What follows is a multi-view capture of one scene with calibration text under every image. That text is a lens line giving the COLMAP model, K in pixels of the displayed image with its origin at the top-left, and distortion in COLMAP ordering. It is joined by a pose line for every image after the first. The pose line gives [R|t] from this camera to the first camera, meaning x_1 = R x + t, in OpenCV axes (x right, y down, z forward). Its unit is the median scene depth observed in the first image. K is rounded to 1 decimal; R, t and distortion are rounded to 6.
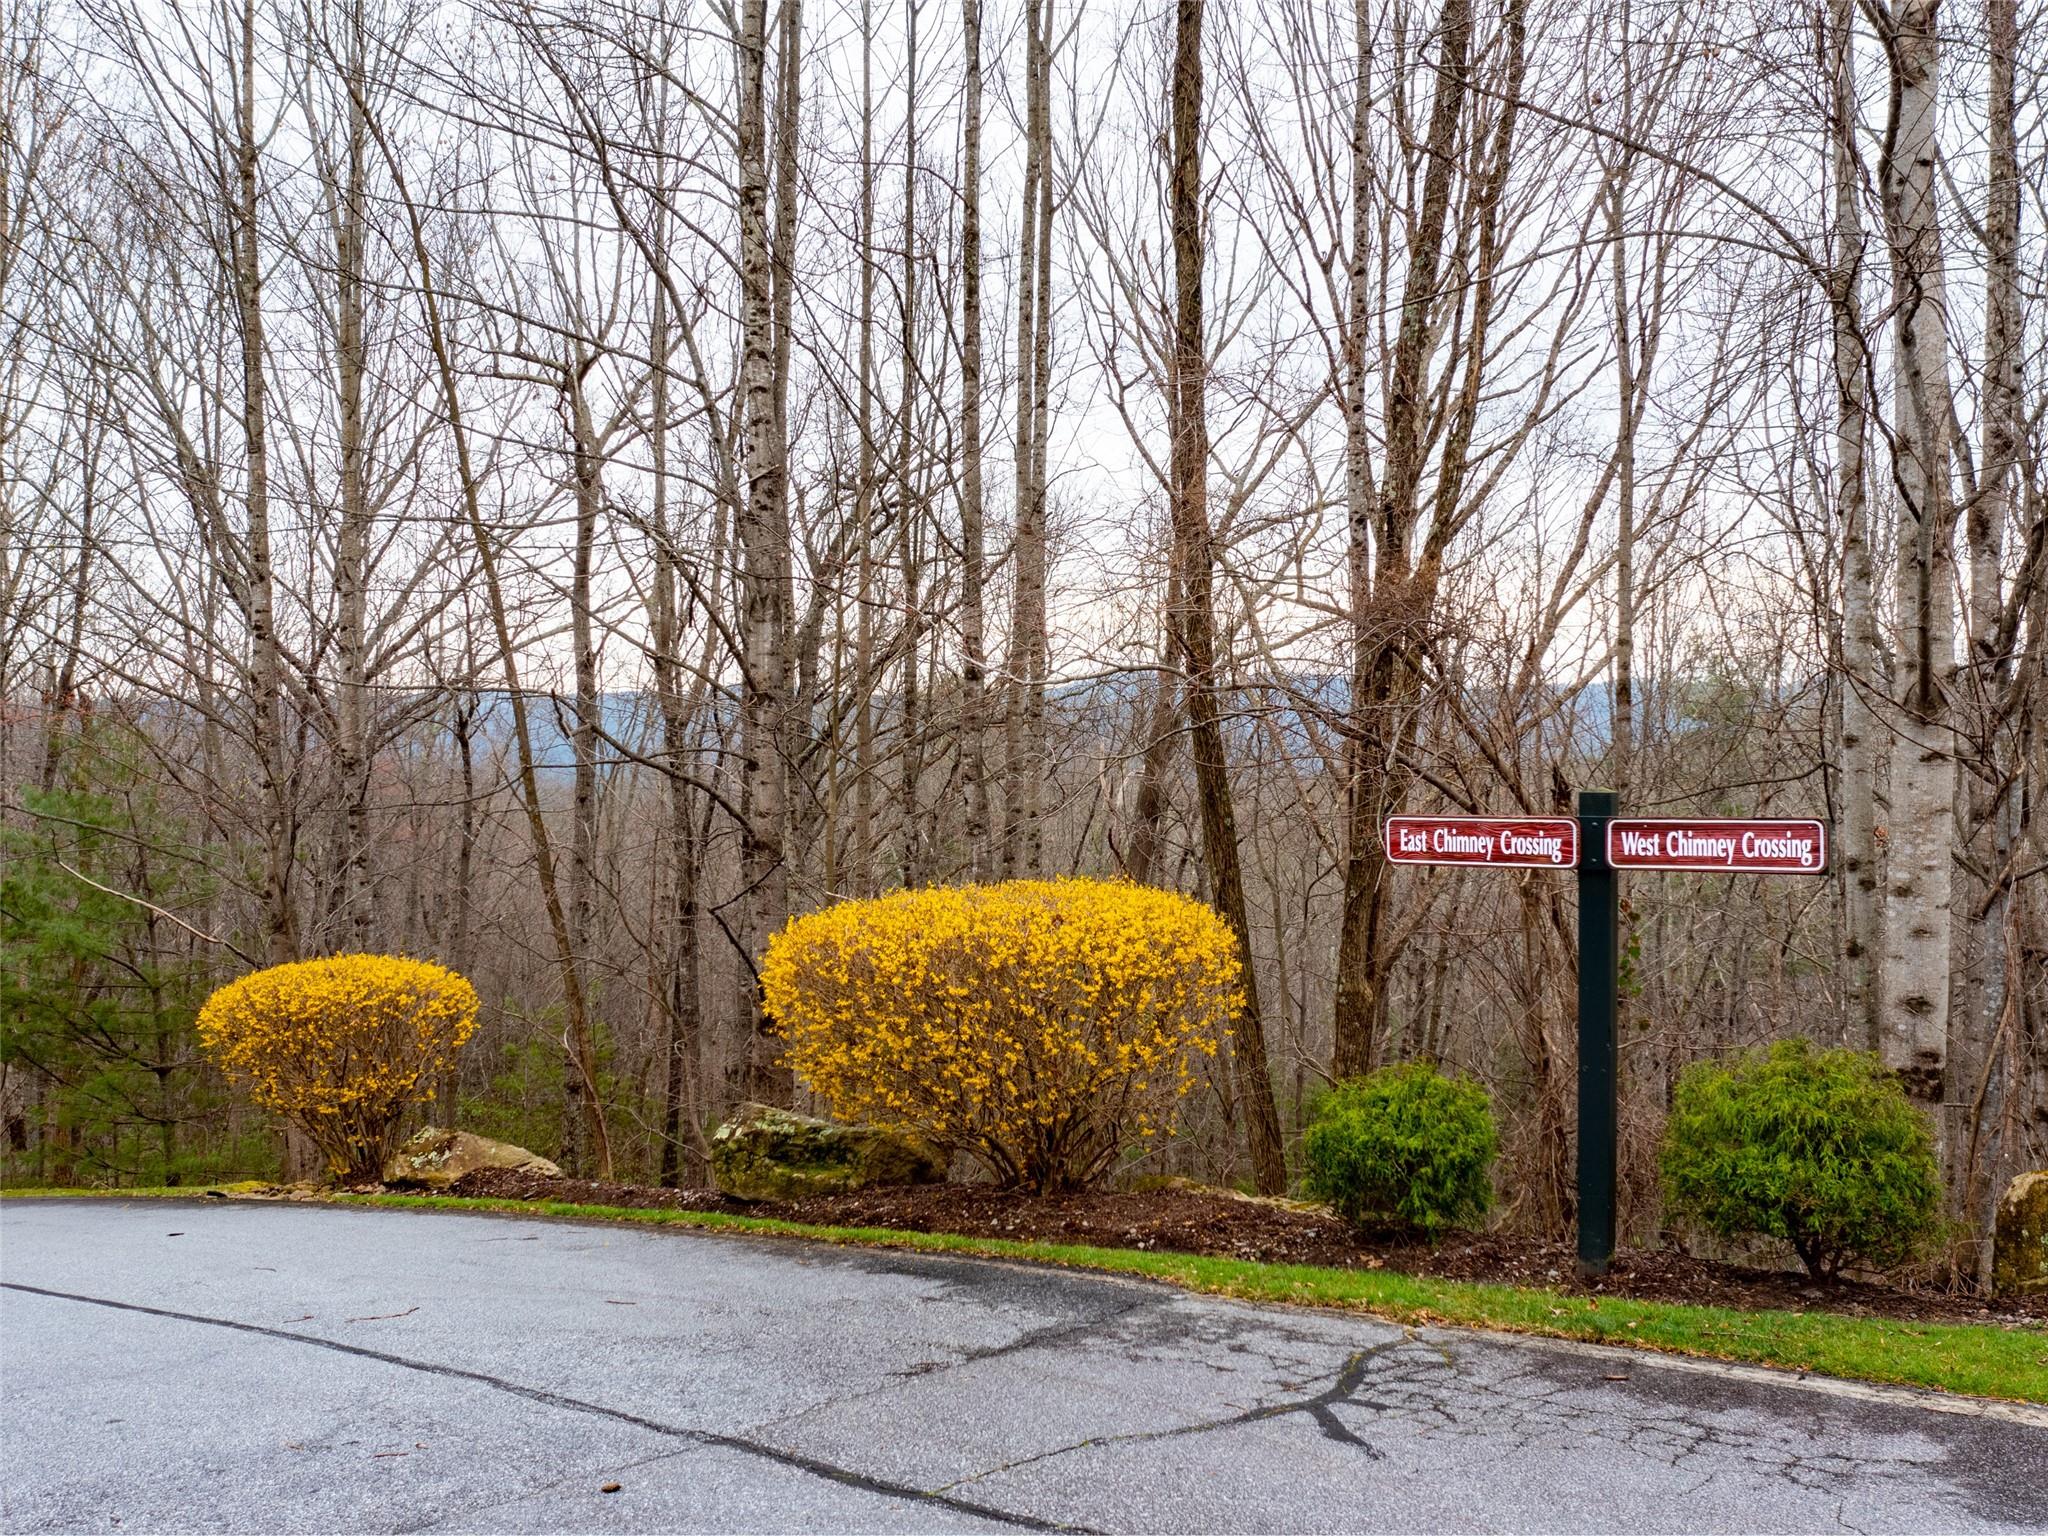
lens RADIAL K [[1796.0, 0, 1019.1], [0, 1796.0, 762.6], [0, 0, 1]] dist [-0.024182, -0.014723]
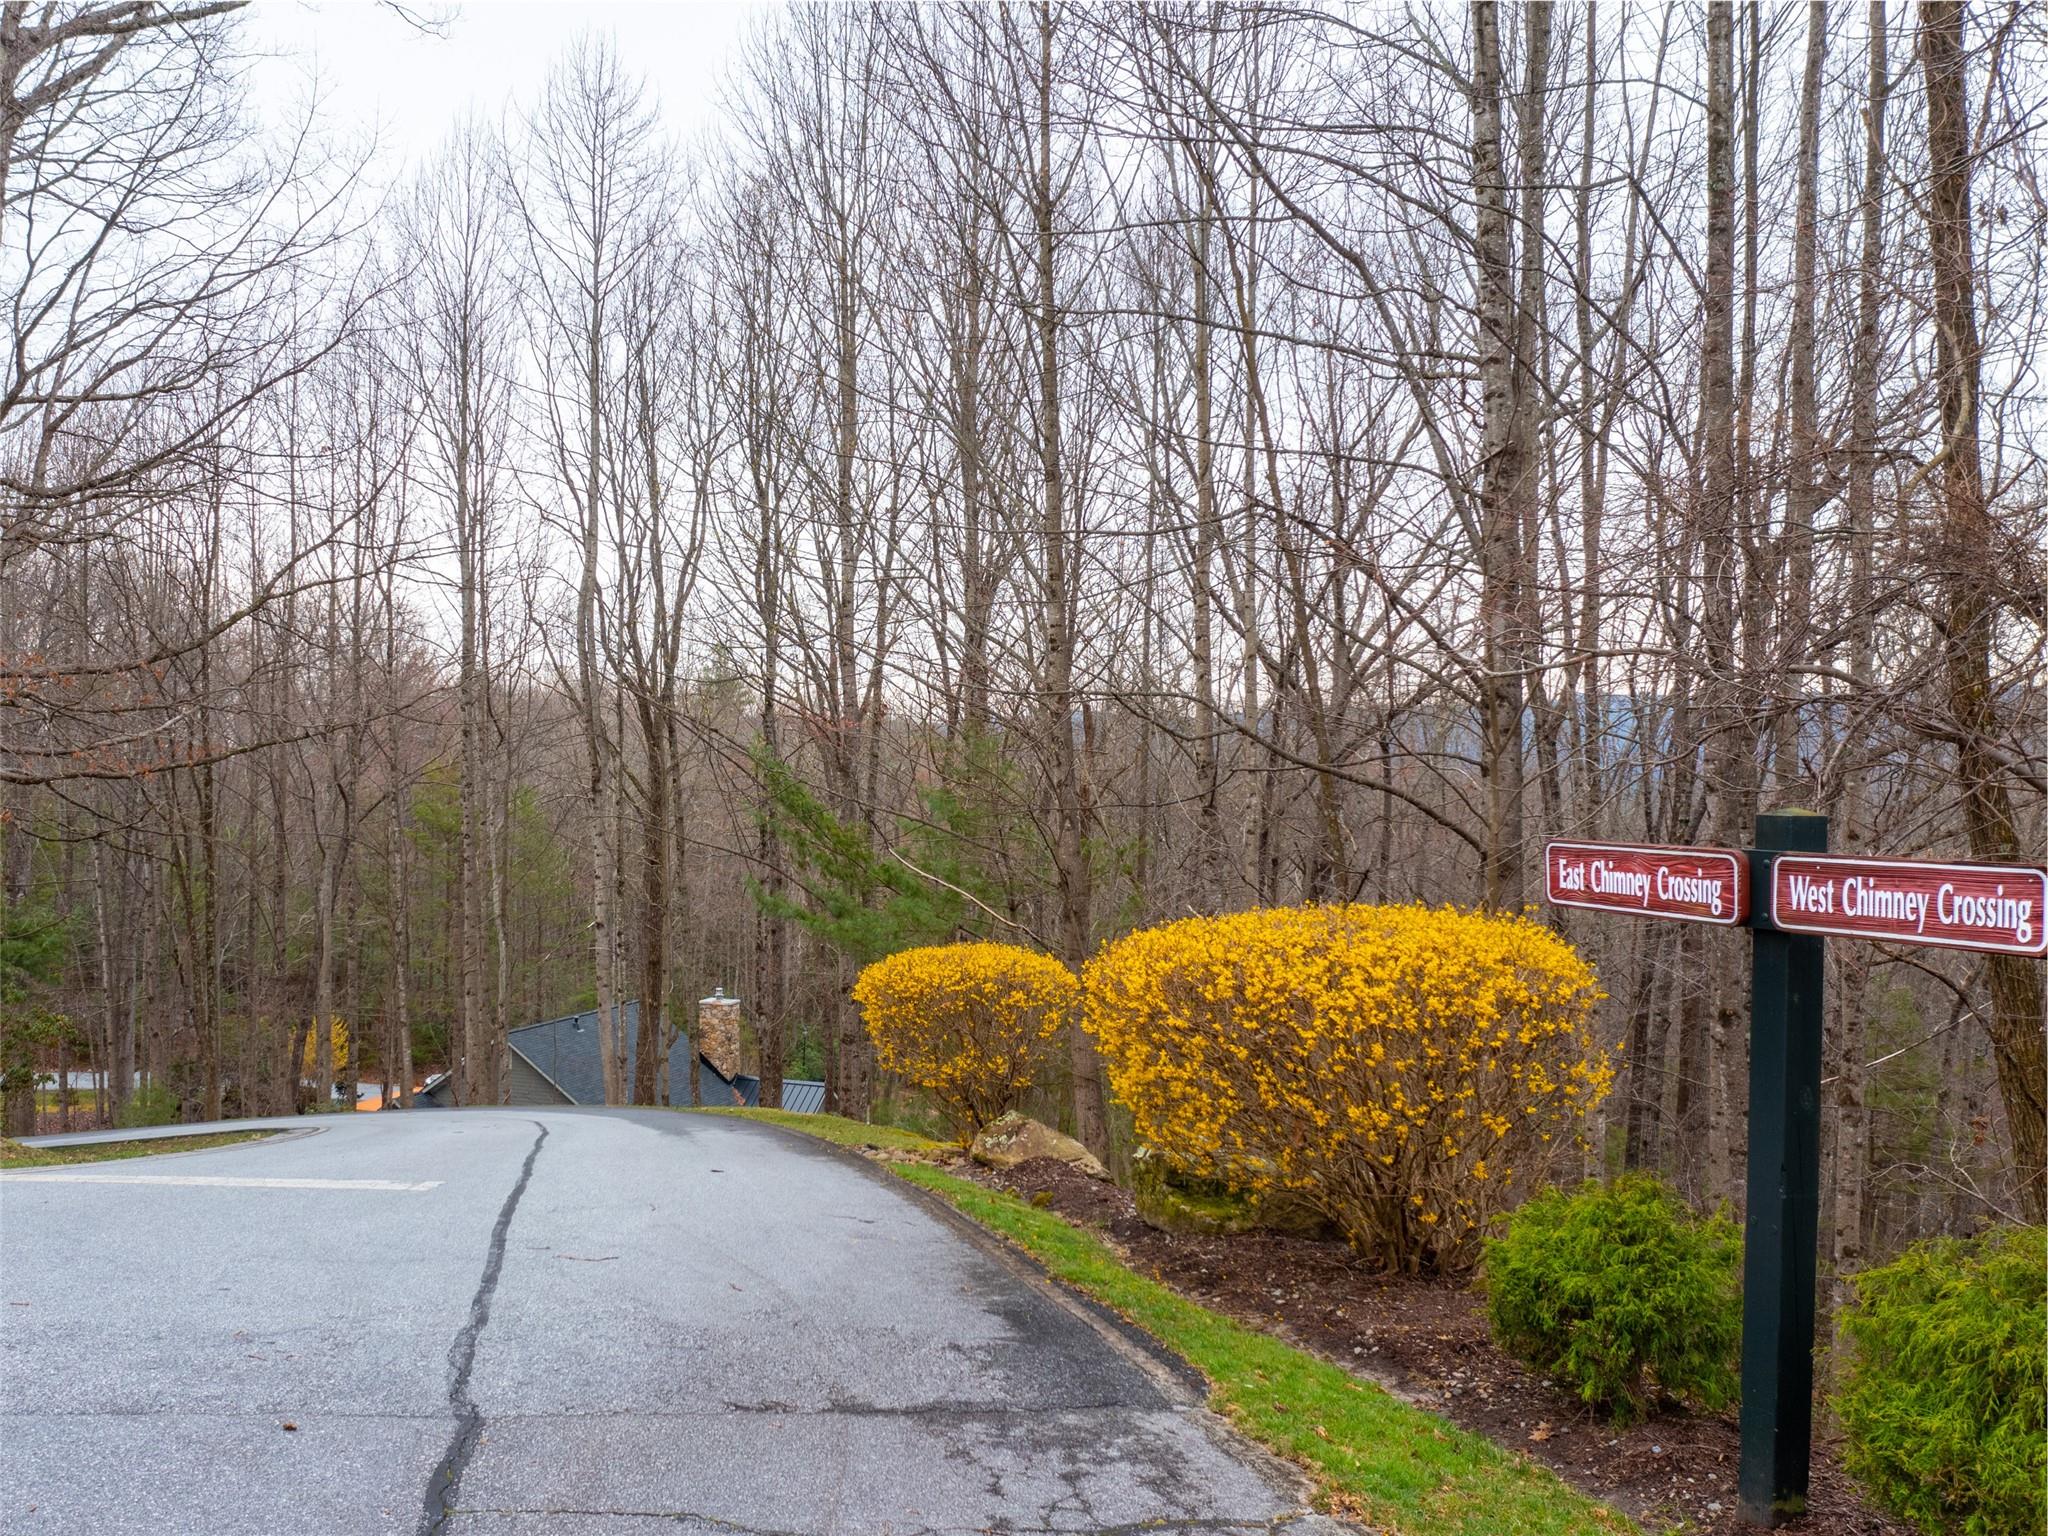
lens RADIAL K [[1796.0, 0, 1022.2], [0, 1796.0, 772.1], [0, 0, 1]] dist [-0.024182, -0.014723]
pose [[0.770217, 0.009239, -0.637714, 0.533649], [-0.008228, 0.999956, 0.004549, -0.000387], [0.637728, 0.001744, 0.770259, 0.297739]]
